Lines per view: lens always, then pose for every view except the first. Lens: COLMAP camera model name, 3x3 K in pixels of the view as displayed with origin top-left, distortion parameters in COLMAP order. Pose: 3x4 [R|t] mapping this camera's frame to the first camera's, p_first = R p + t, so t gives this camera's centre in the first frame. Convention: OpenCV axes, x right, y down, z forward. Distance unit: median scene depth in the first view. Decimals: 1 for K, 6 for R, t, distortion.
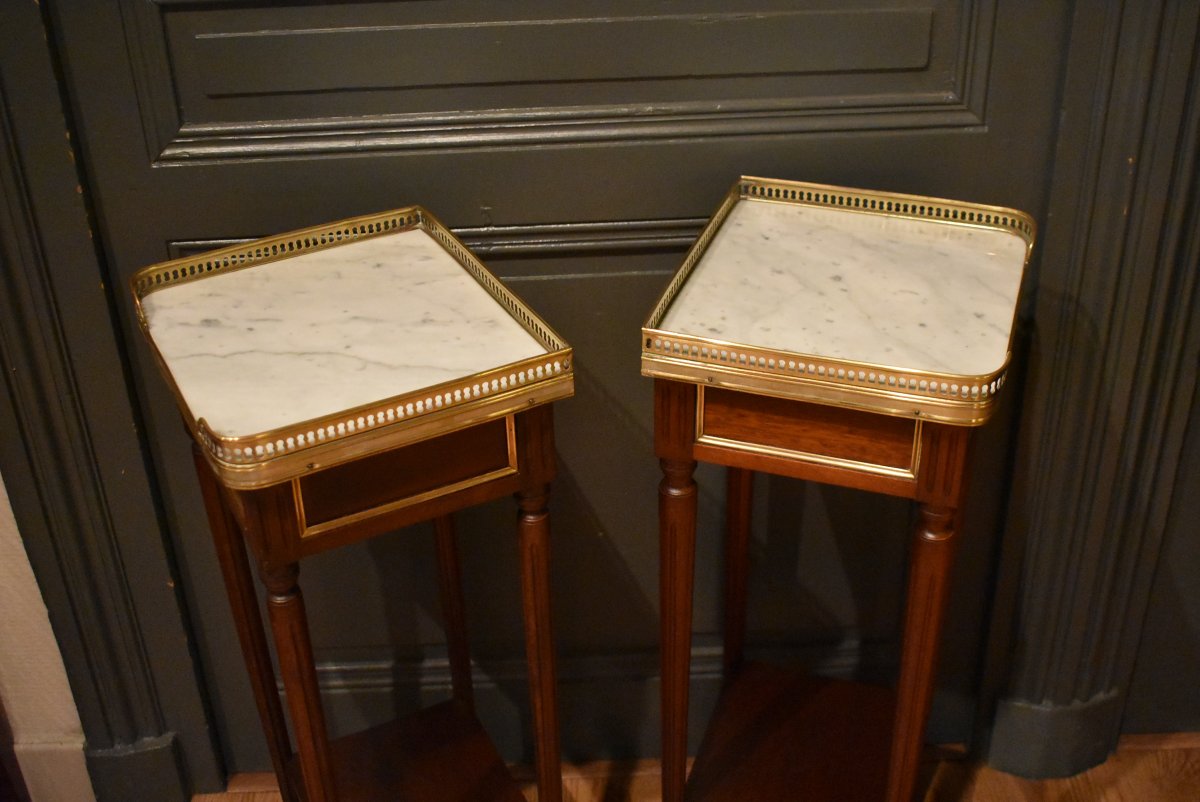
lens RADIAL K [[1439.1, 0, 603.4], [0, 1439.1, 397.6], [0, 0, 1]] dist [-0.055270, 0.000000]
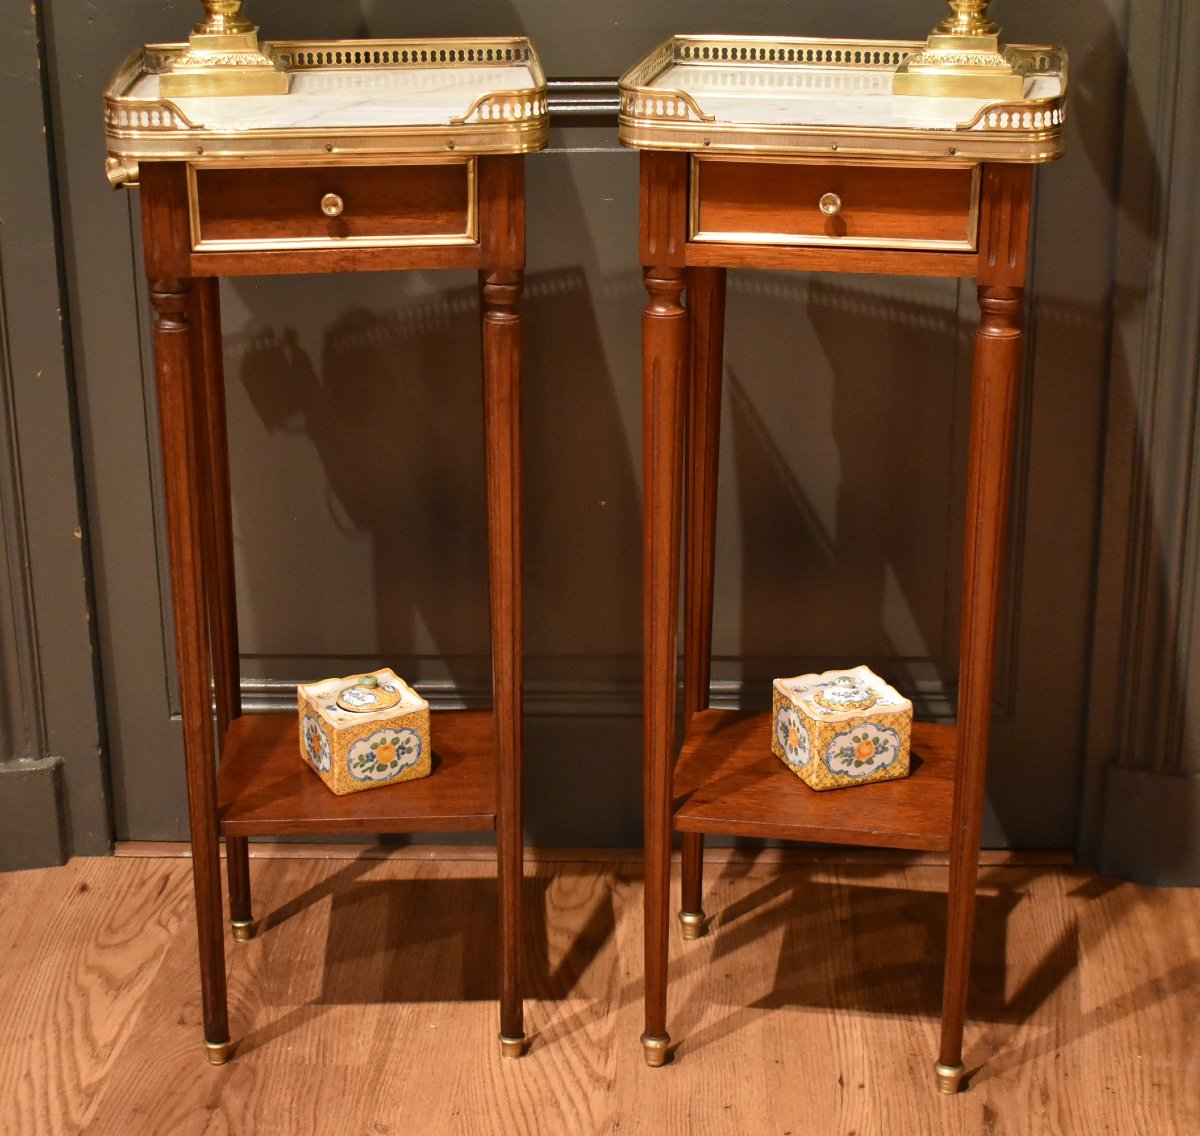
lens RADIAL K [[2346.1, 0, 589.9], [0, 2346.1, 568.8], [0, 0, 1]] dist [-0.041210, 0.000000]
pose [[0.997126, 0.041272, -0.063540, 0.090989], [-0.053287, 0.978165, -0.200880, 0.472816], [0.053862, 0.203688, 0.977553, -0.347622]]
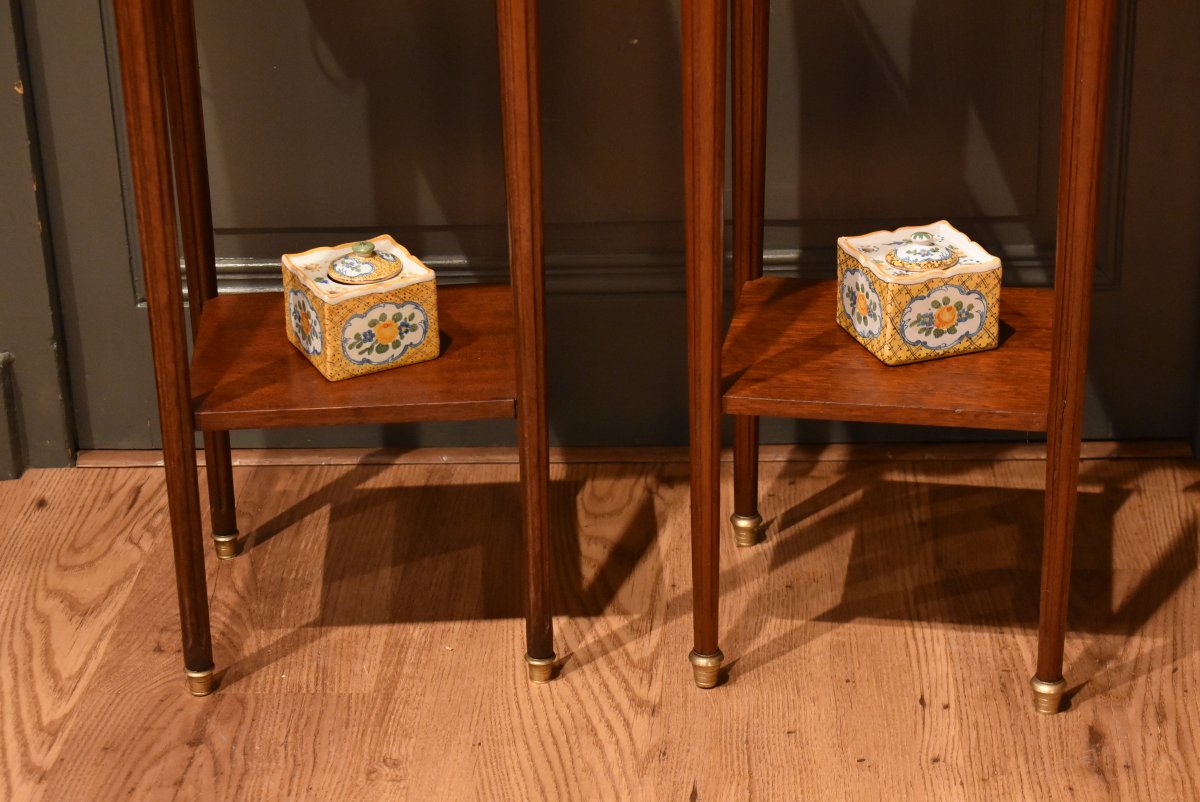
lens RADIAL K [[2667.9, 0, 598.6], [0, 2667.9, 403.2], [0, 0, 1]] dist [0.062716, 0.000000]
pose [[0.997041, 0.028104, -0.071552, 0.092242], [-0.036410, 0.992398, -0.117561, 0.498536], [0.067704, 0.119818, 0.990485, -0.305764]]
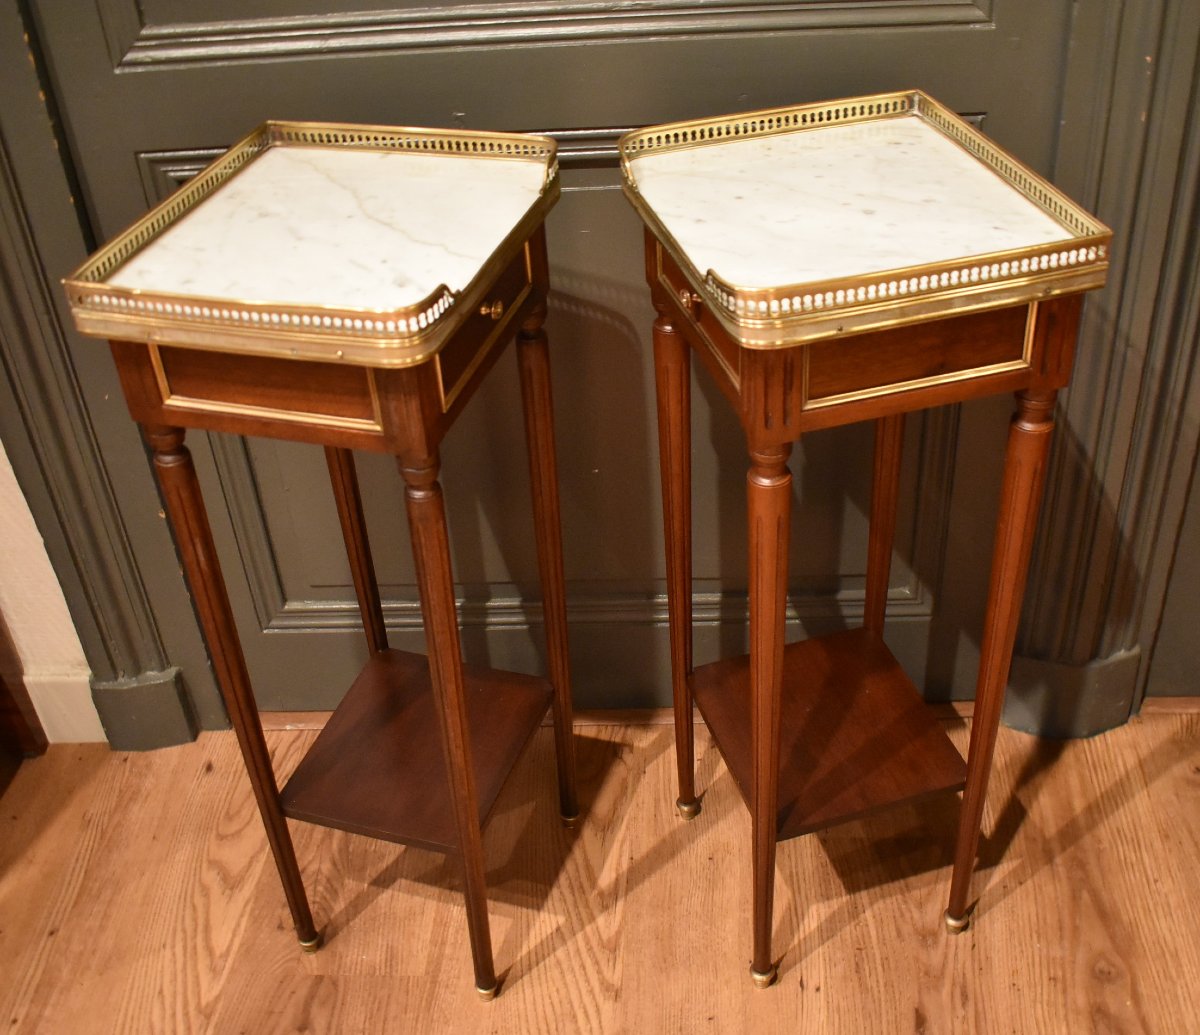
lens RADIAL K [[1411.7, 0, 630.3], [0, 1411.7, 533.5], [0, 0, 1]] dist [-0.086464, 0.000000]
pose [[0.997832, 0.017906, -0.063336, 0.096687], [-0.012208, 0.995937, 0.089219, 0.061745], [0.064677, -0.088252, 0.993996, 0.066555]]
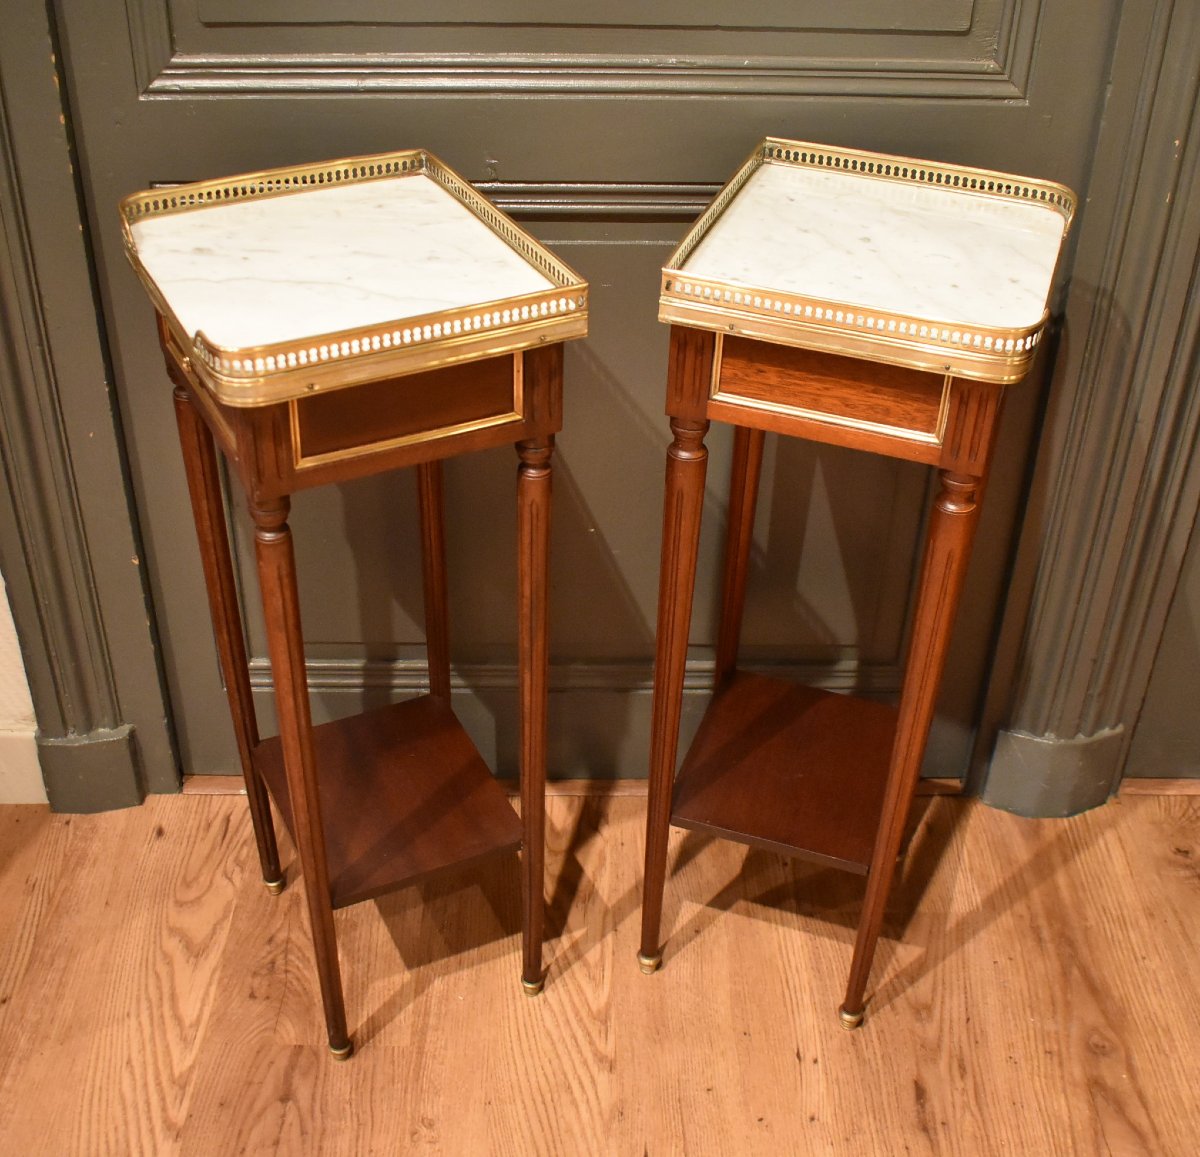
lens RADIAL K [[1559.7, 0, 575.0], [0, 1559.7, 580.5], [0, 0, 1]] dist [-0.085391, 0.000000]
pose [[0.998881, 0.046462, 0.008858, -0.024538], [-0.046902, 0.997184, 0.058510, 0.081330], [-0.006115, -0.058860, 0.998248, -0.026941]]
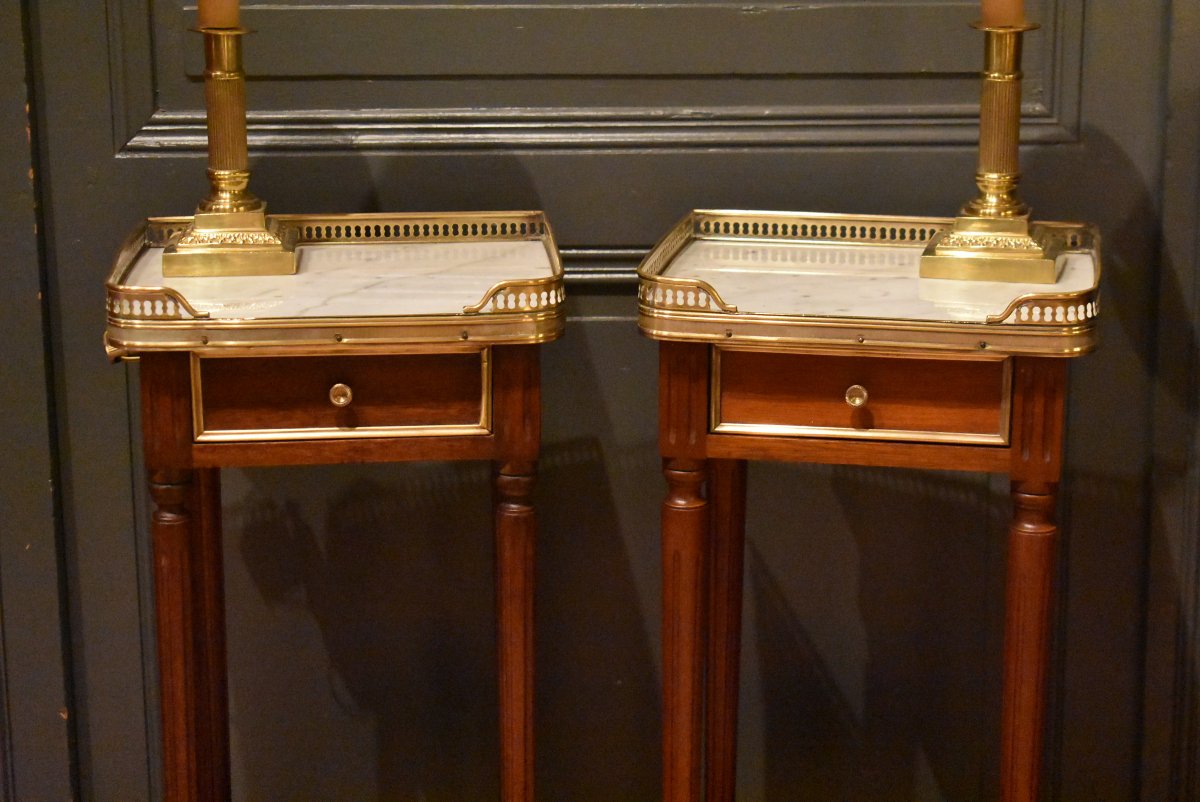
lens RADIAL K [[2472.3, 0, 605.7], [0, 2472.3, 399.0], [0, 0, 1]] dist [0.037103, 0.000000]
pose [[0.997254, 0.036378, -0.064503, 0.085003], [-0.054527, 0.950078, -0.307212, 0.426966], [0.050107, 0.309885, 0.949453, -0.374013]]
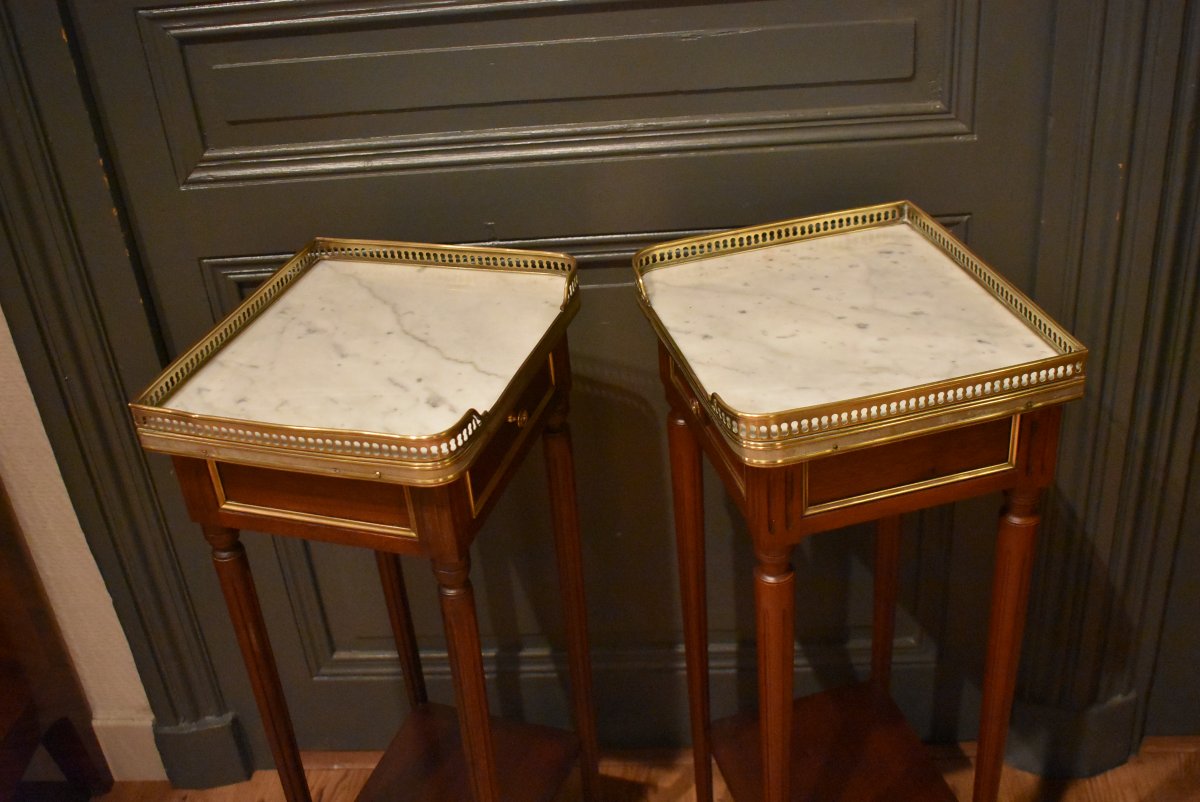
lens RADIAL K [[1311.3, 0, 603.9], [0, 1311.3, 399.3], [0, 0, 1]] dist [-0.068500, 0.000000]
pose [[0.994241, -0.000632, -0.107169, 0.105762], [0.000424, 0.999998, -0.001965, -0.001523], [0.107170, 0.001908, 0.994239, 0.061902]]
